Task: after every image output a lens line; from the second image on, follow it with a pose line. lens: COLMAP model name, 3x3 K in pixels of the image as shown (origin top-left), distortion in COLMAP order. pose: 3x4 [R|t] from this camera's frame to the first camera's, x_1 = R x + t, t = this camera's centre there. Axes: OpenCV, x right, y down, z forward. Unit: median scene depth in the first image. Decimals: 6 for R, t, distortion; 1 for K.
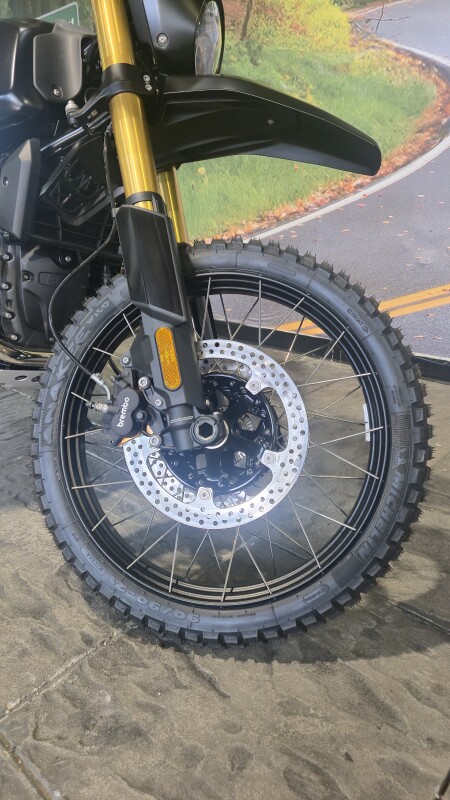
lens RADIAL K [[540.0, 0, 221.9], [0, 540.0, 399.3], [0, 0, 1]] dist [0.054456, -0.046786]
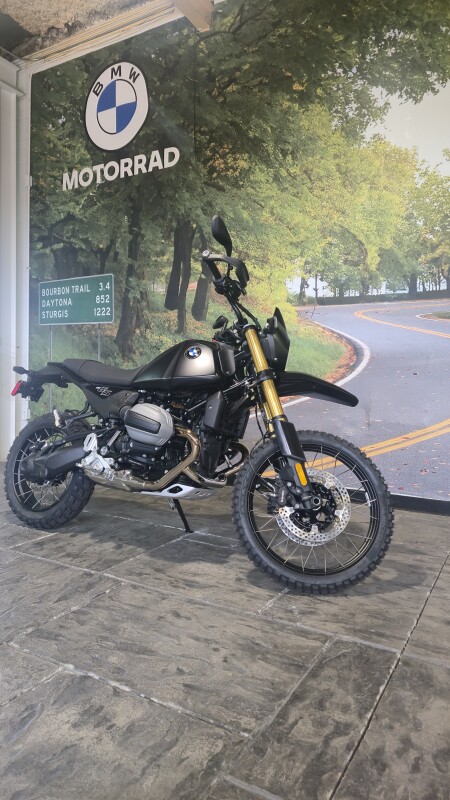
lens RADIAL K [[540.0, 0, 218.0], [0, 540.0, 399.2], [0, 0, 1]] dist [0.054456, -0.046786]
pose [[0.979057, 0.010475, 0.203318, -0.760443], [0.049577, 0.956345, -0.288004, 0.231580], [-0.197459, 0.292052, 0.935797, -1.125469]]
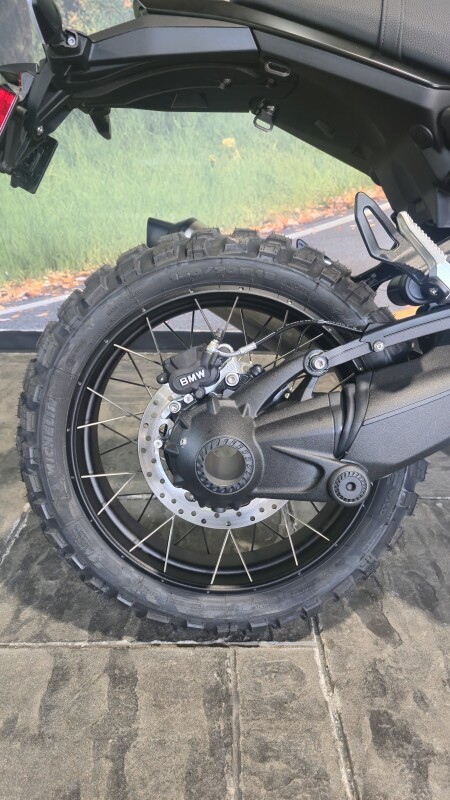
lens RADIAL K [[540.0, 0, 228.2], [0, 540.0, 400.8], [0, 0, 1]] dist [0.054456, -0.046786]
pose [[0.730208, -0.242115, 0.638888, -1.495007], [0.215183, 0.969014, 0.121280, -0.397046], [-0.648454, 0.048918, 0.759680, 1.073472]]
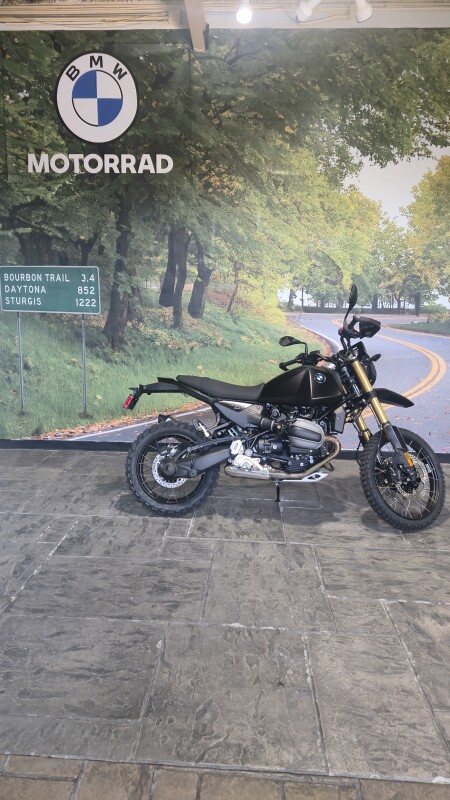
lens RADIAL K [[540.0, 0, 217.6], [0, 540.0, 401.5], [0, 0, 1]] dist [0.054456, -0.046786]
pose [[0.780994, -0.087383, 0.618395, -2.783635], [0.186895, 0.977489, -0.097911, -0.275533], [-0.595918, 0.192043, 0.779744, -1.108354]]
